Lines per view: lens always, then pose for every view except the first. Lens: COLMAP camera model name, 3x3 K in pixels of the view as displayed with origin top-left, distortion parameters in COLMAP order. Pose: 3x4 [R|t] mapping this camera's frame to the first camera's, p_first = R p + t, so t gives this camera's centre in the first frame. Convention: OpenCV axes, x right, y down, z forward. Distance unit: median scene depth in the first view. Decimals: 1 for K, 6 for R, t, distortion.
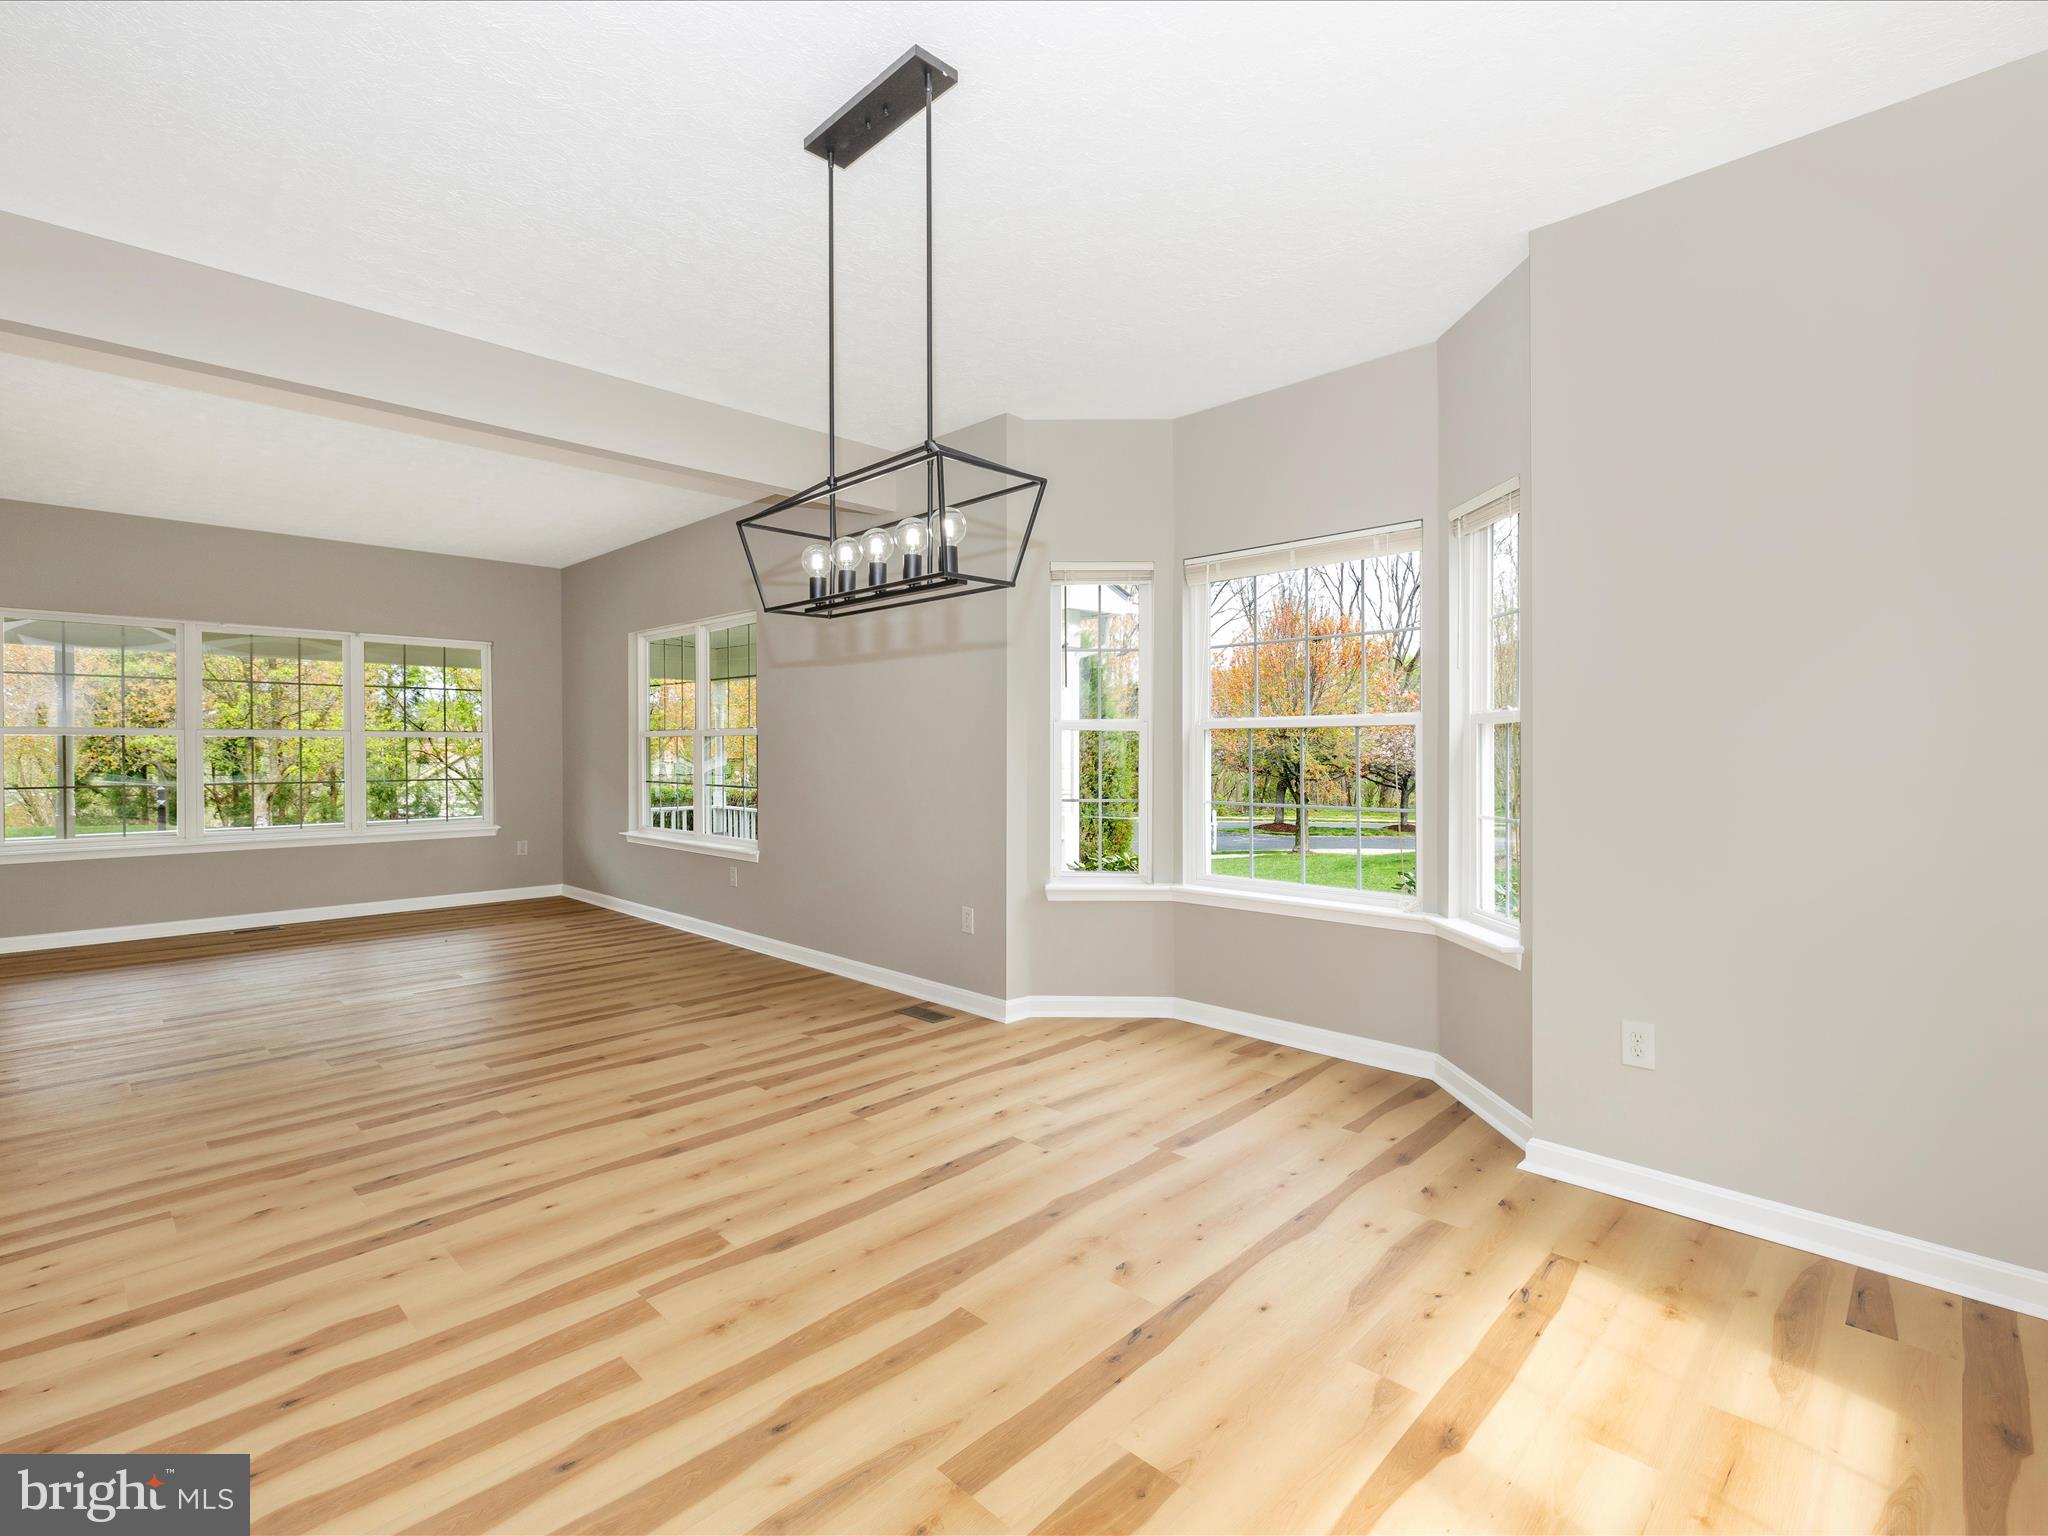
lens RADIAL K [[961.3, 0, 1023.5], [0, 961.3, 761.8], [0, 0, 1]] dist [-0.002318, 0.001077]
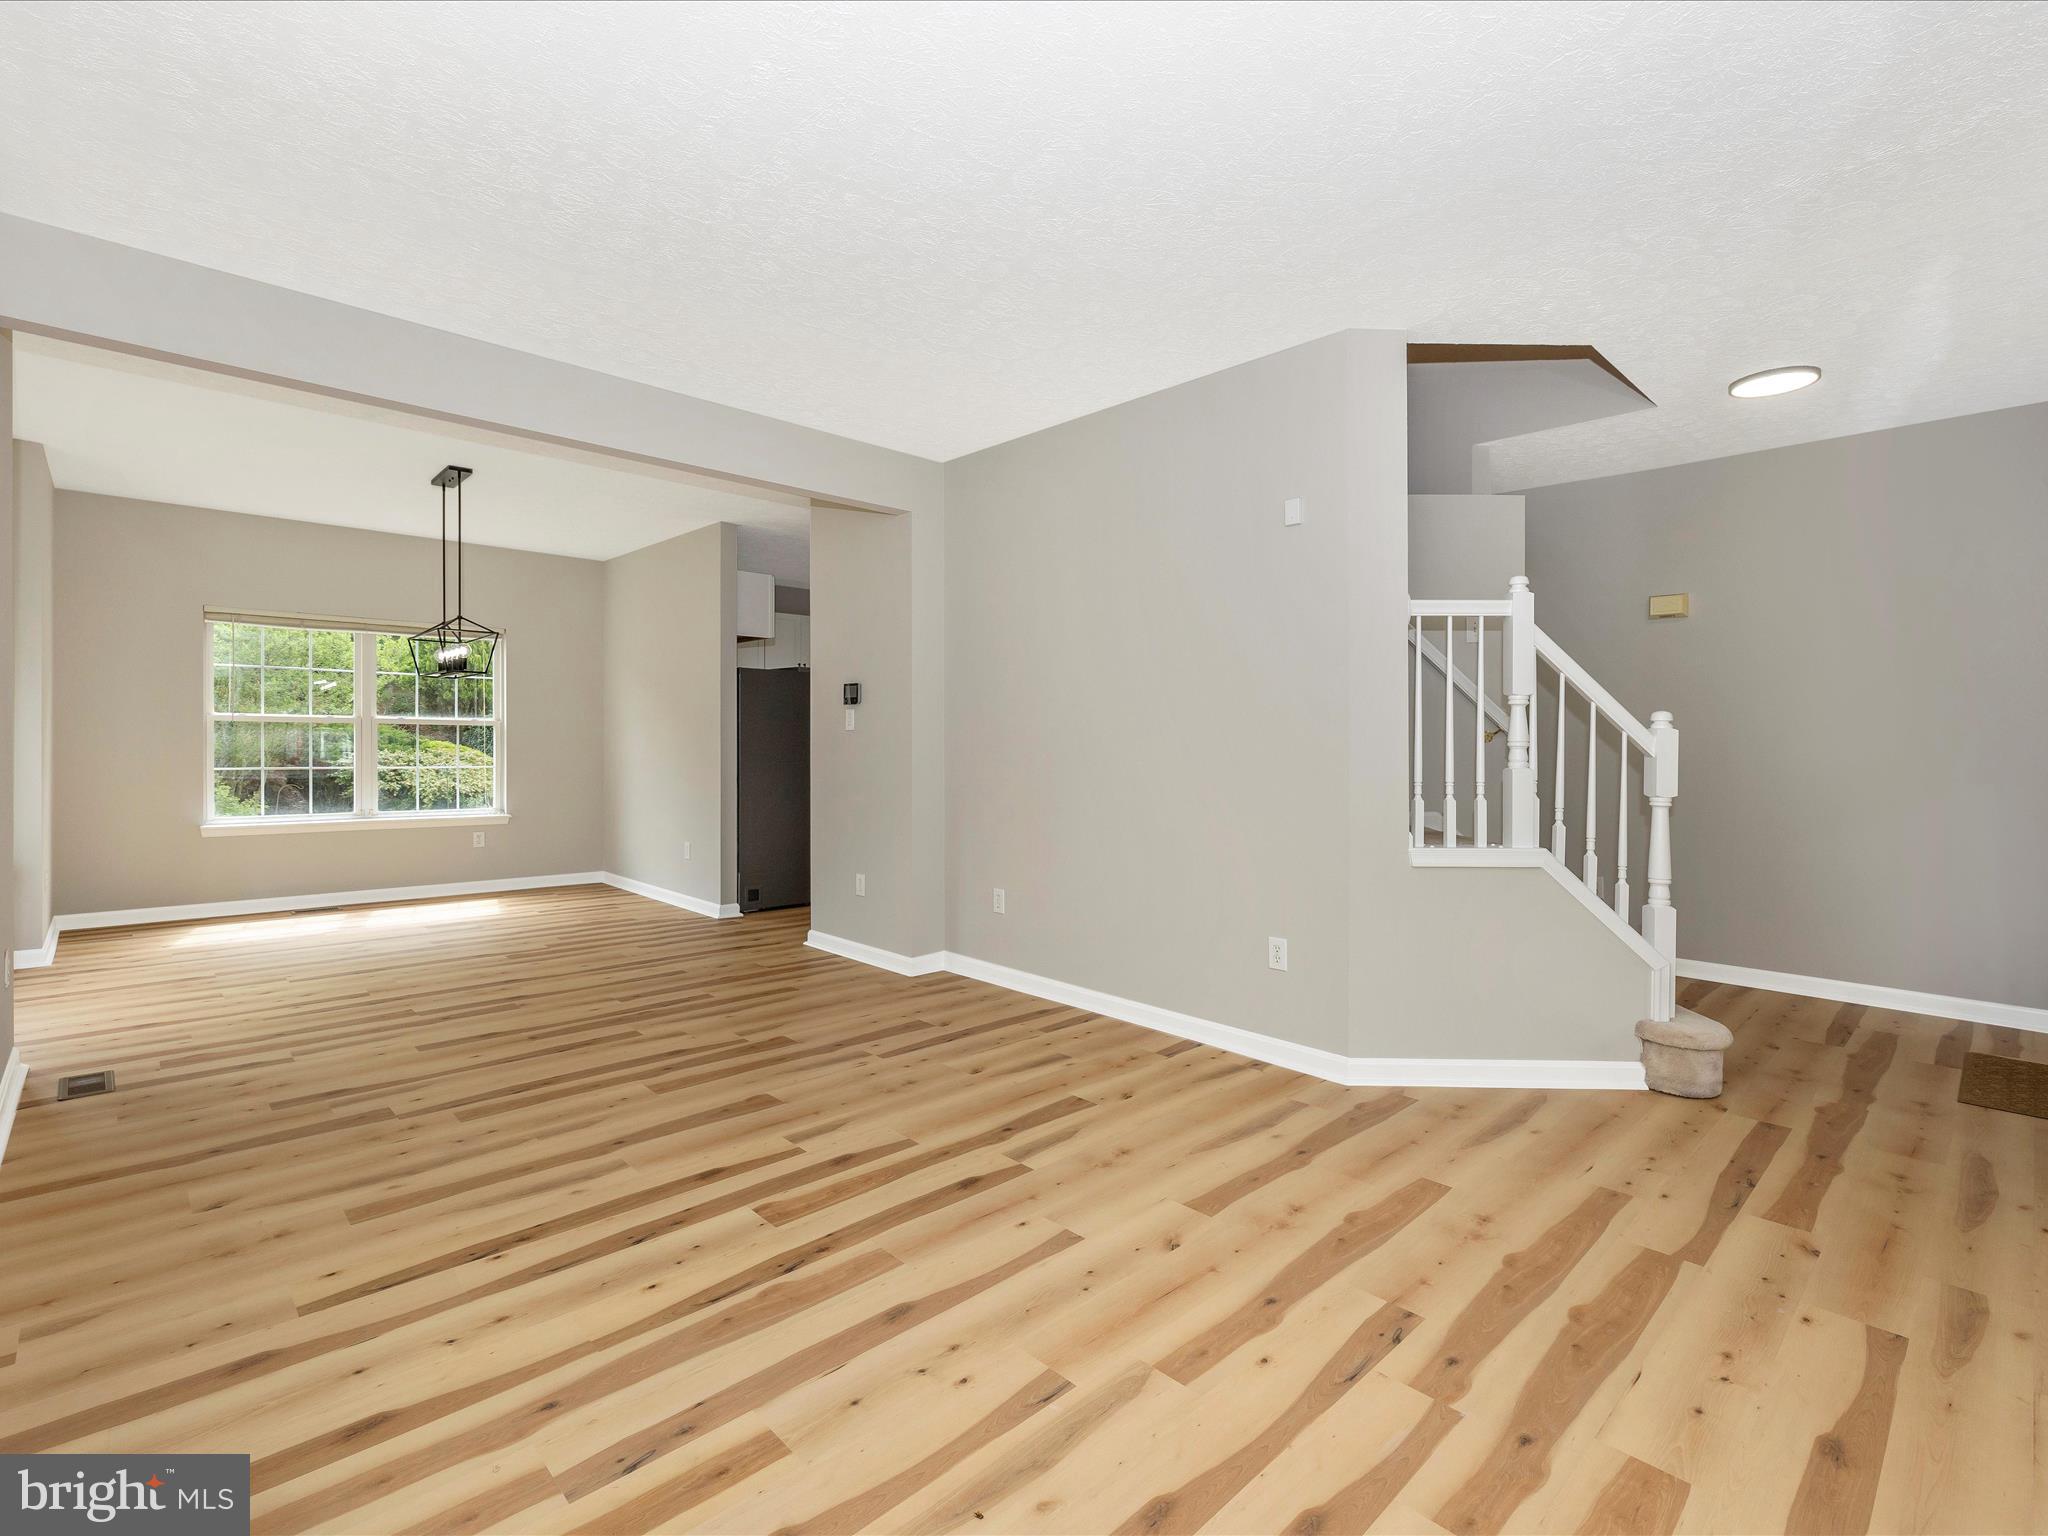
lens RADIAL K [[961.3, 0, 1018.1], [0, 961.3, 758.6], [0, 0, 1]] dist [-0.002318, 0.001077]
pose [[-0.999244, -0.007479, 0.038157, -1.193628], [-0.006420, 0.999593, 0.027789, -0.023133], [-0.038349, 0.027523, -0.998885, 2.395786]]
